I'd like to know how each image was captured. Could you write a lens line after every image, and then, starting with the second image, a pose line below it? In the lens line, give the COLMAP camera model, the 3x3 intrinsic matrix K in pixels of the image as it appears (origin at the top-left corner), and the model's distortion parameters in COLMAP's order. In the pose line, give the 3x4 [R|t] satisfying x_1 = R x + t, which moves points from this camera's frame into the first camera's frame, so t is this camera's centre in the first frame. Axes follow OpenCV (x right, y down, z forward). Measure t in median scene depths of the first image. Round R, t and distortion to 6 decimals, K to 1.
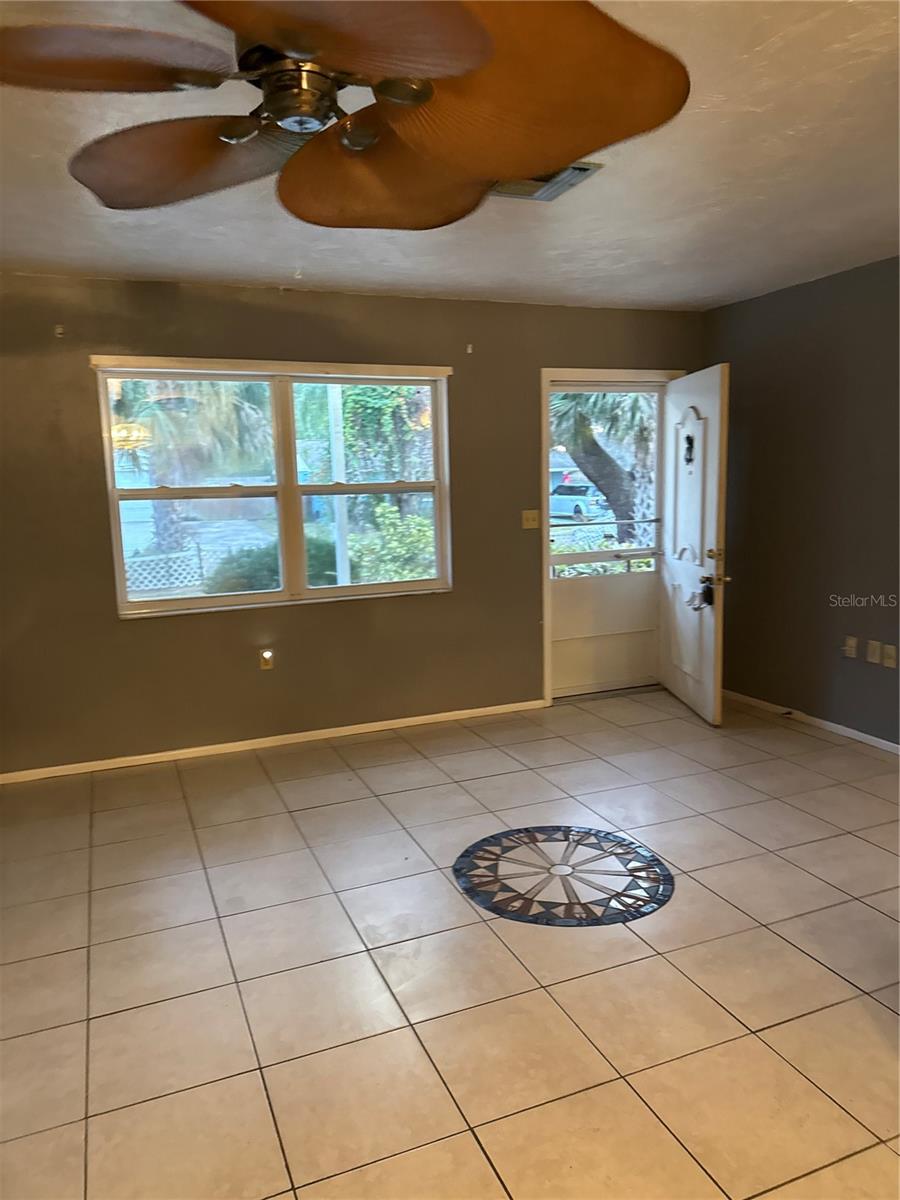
lens RADIAL K [[848.4, 0, 461.1], [0, 848.4, 597.4], [0, 0, 1]] dist [0.070814, -0.074304]
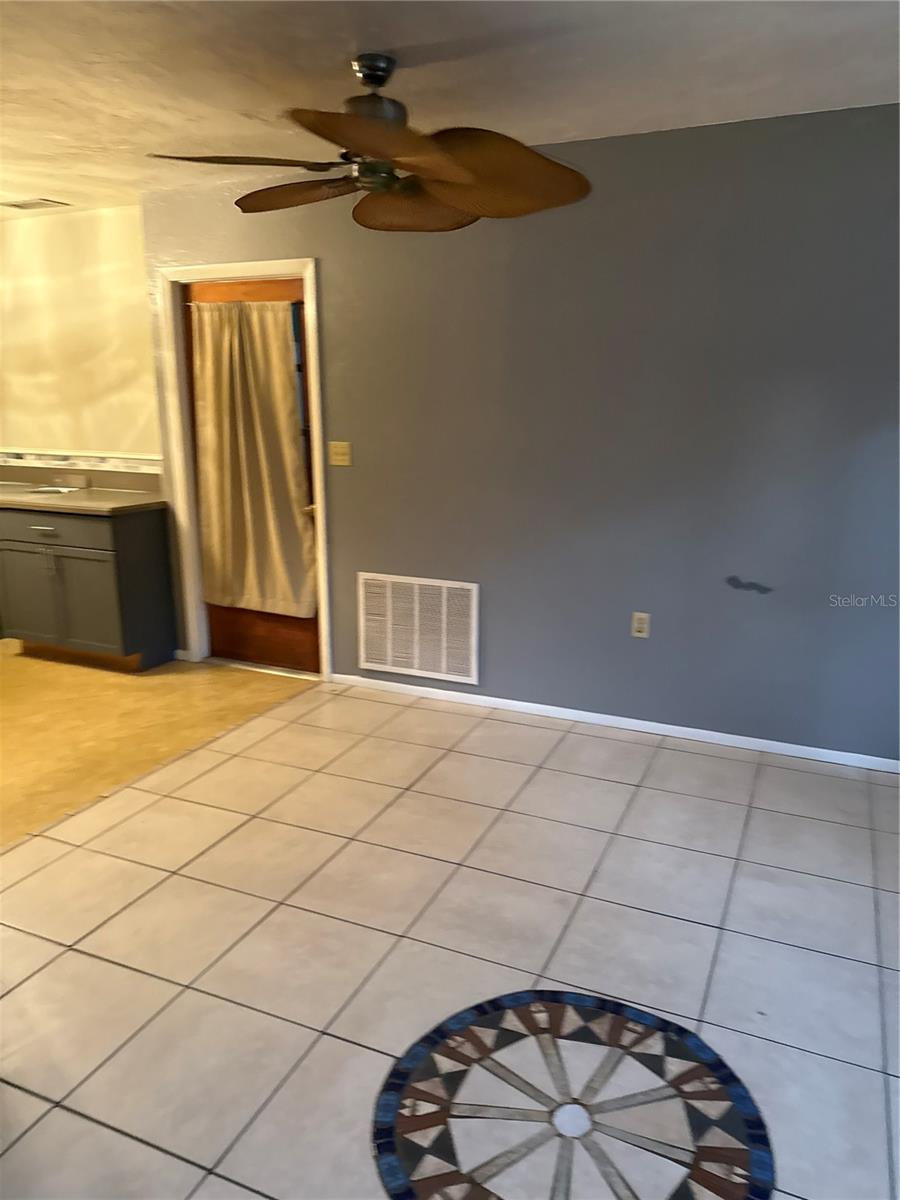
lens RADIAL K [[848.4, 0, 461.4], [0, 848.4, 604.6], [0, 0, 1]] dist [0.070814, -0.074304]
pose [[-0.723422, 0.190227, -0.663683, 0.468902], [-0.087377, 0.928337, 0.361325, -0.190064], [0.684855, 0.319381, -0.654958, 1.180434]]
